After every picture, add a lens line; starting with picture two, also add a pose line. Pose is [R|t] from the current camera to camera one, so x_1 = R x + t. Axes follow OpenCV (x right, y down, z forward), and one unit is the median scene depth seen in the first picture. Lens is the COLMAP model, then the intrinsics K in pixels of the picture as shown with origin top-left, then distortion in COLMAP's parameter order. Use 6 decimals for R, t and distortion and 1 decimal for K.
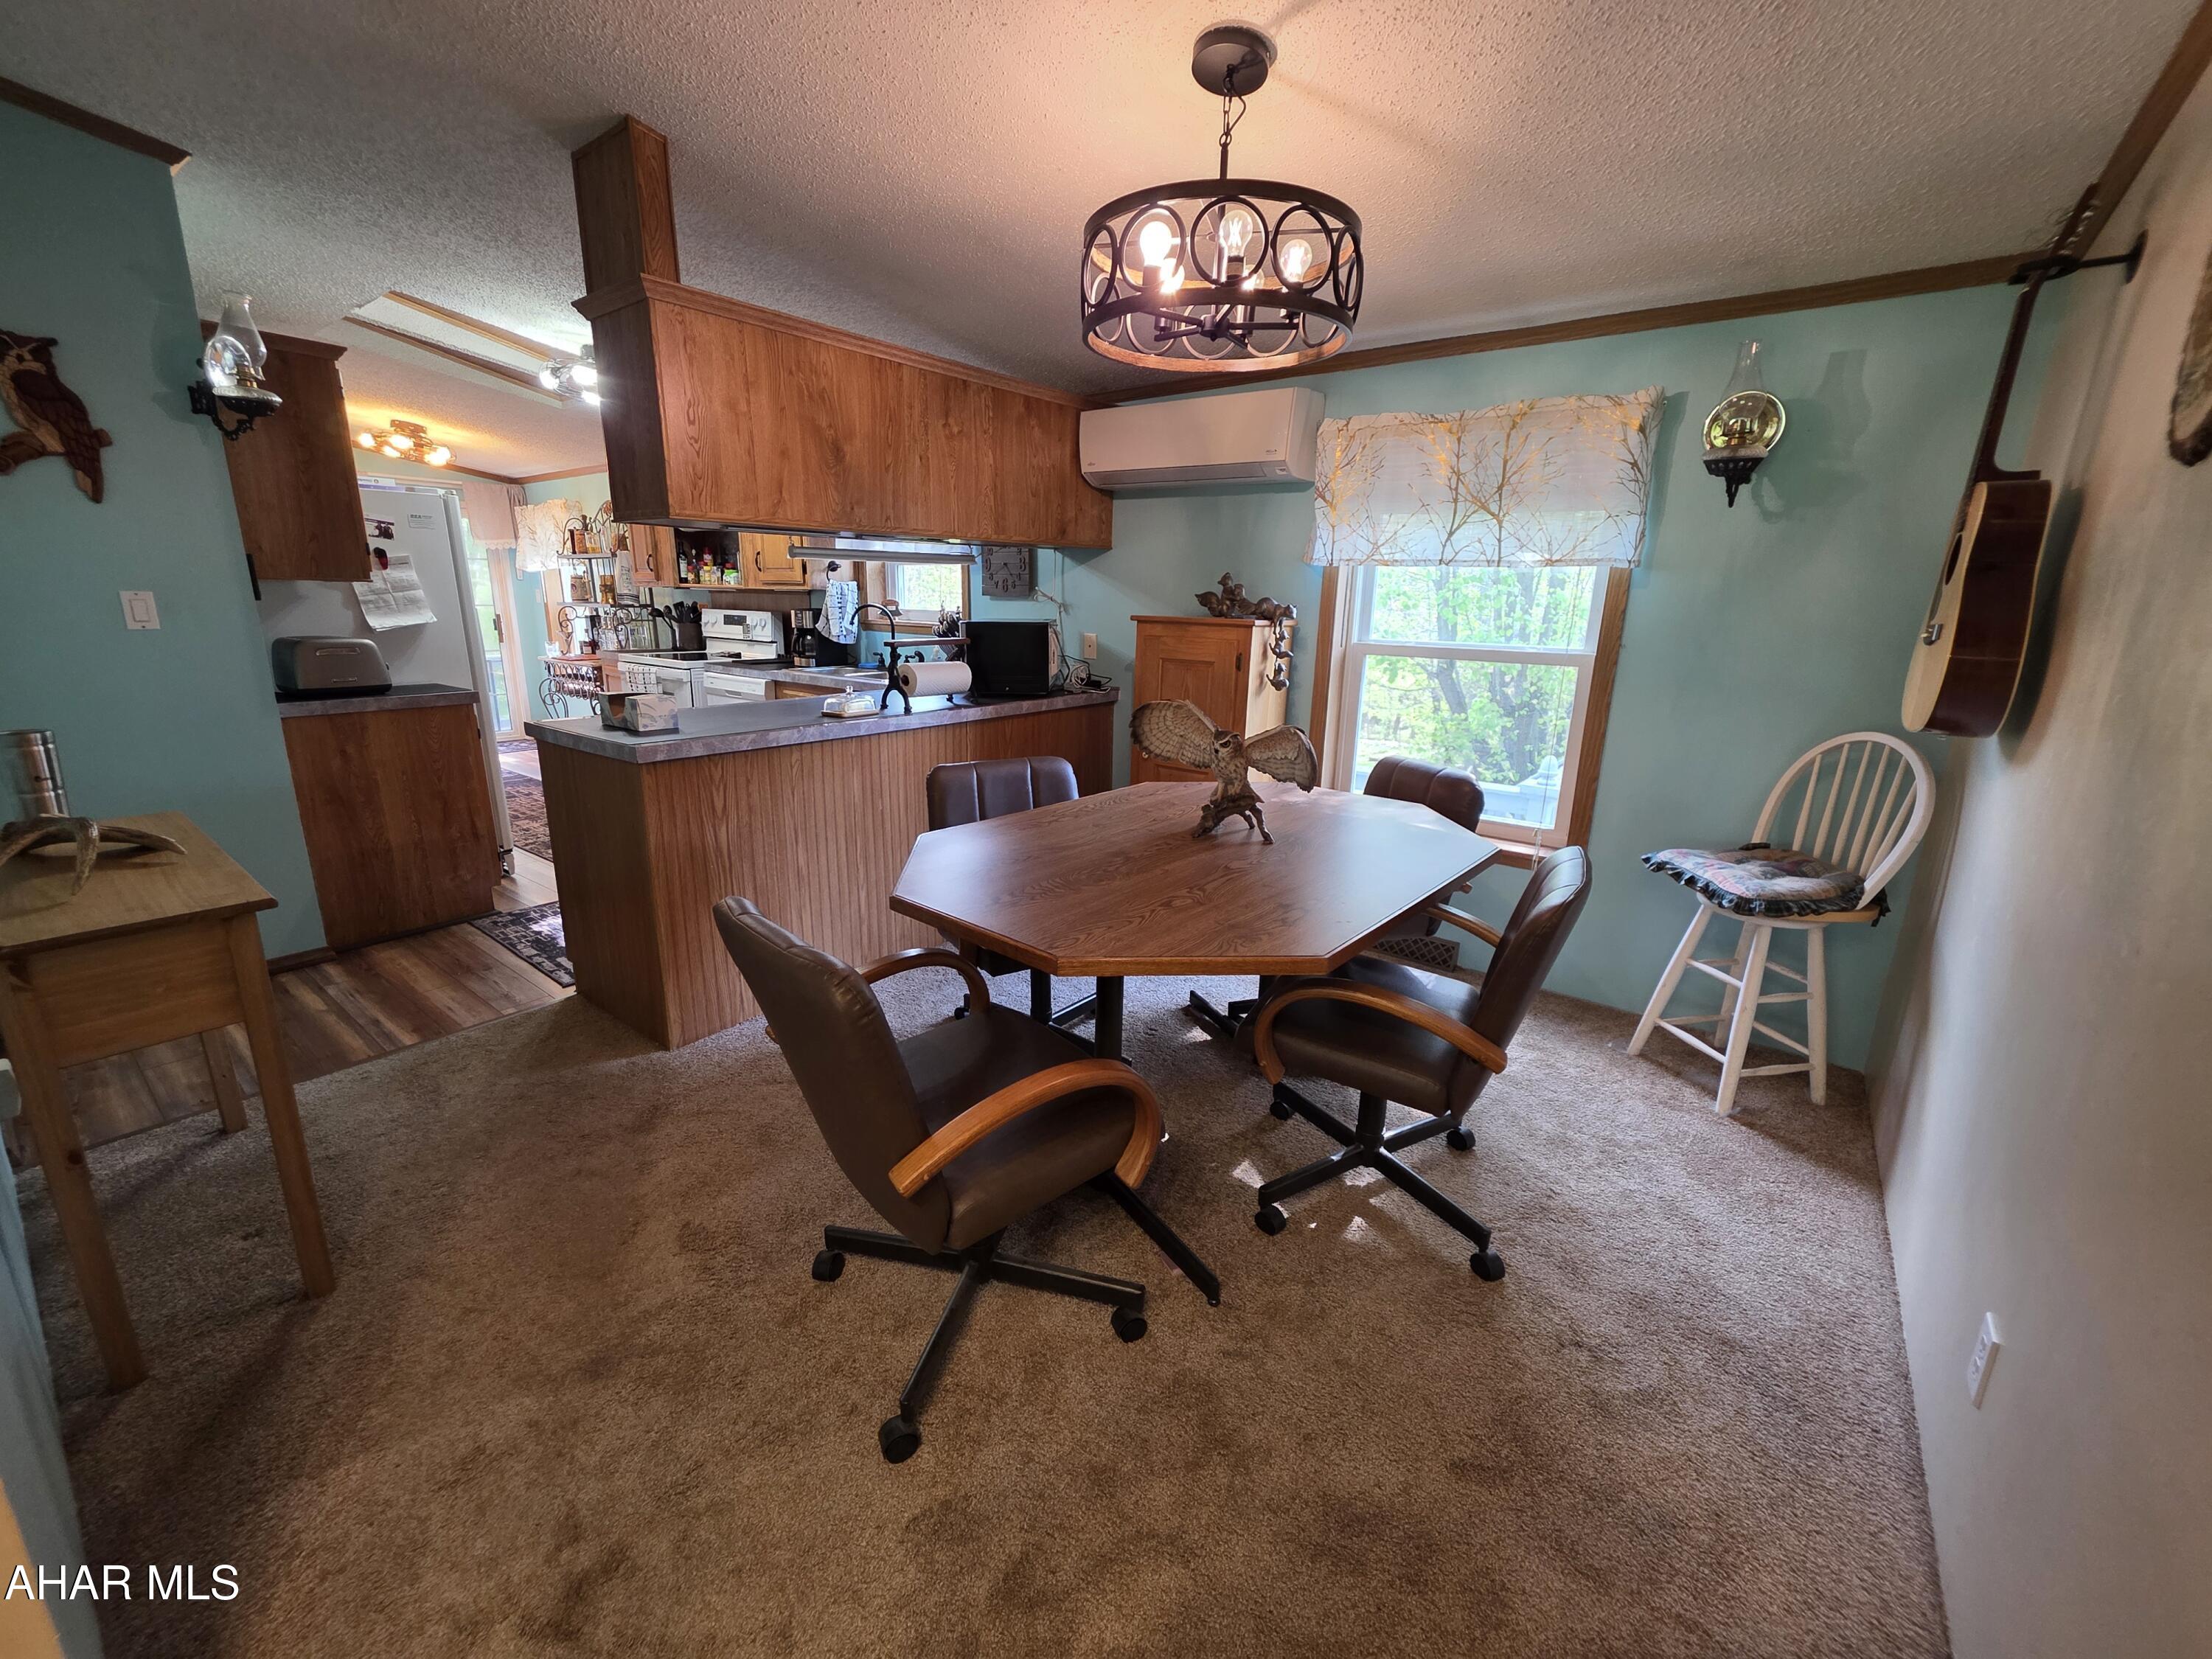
lens RADIAL K [[890.9, 0, 1100.4], [0, 890.9, 829.3], [0, 0, 1]] dist [0.007075, -0.000261]
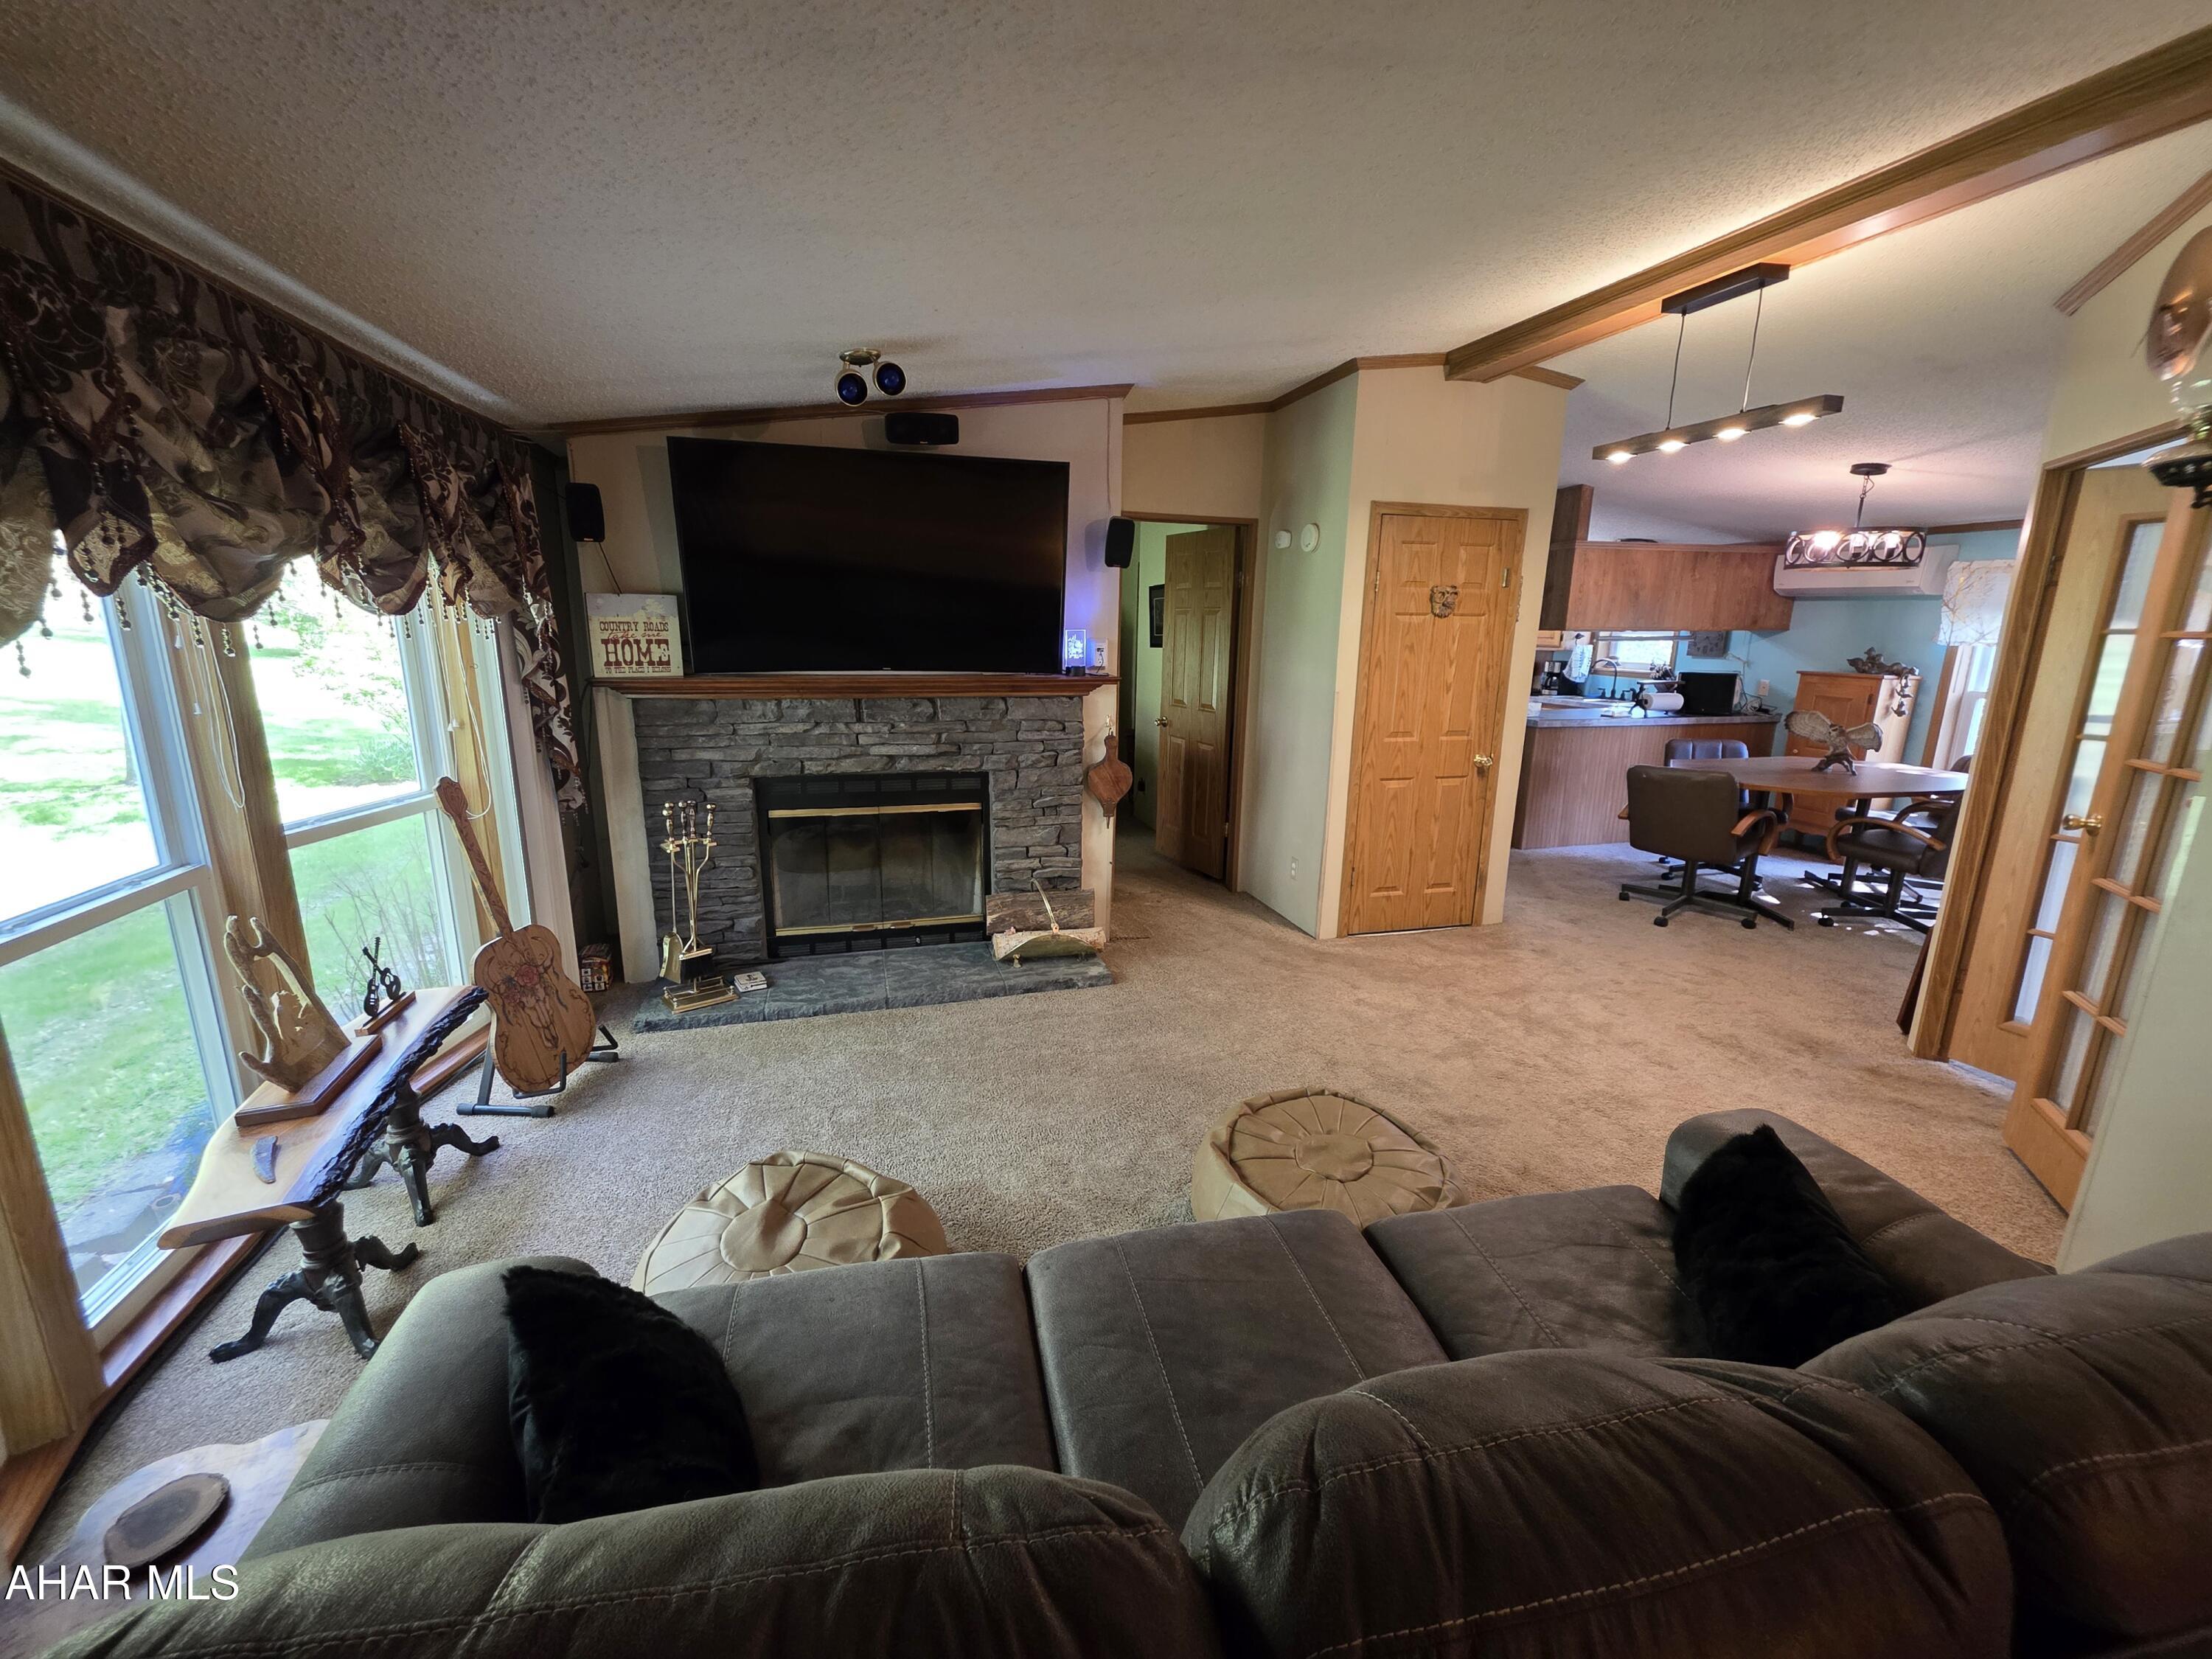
lens RADIAL K [[890.9, 0, 1102.5], [0, 890.9, 820.6], [0, 0, 1]] dist [0.007075, -0.000261]
pose [[0.804344, 0.120647, -0.581786, -0.004549], [-0.150305, 0.988636, -0.002786, 0.271079], [0.574839, 0.089686, 0.813337, -1.234204]]
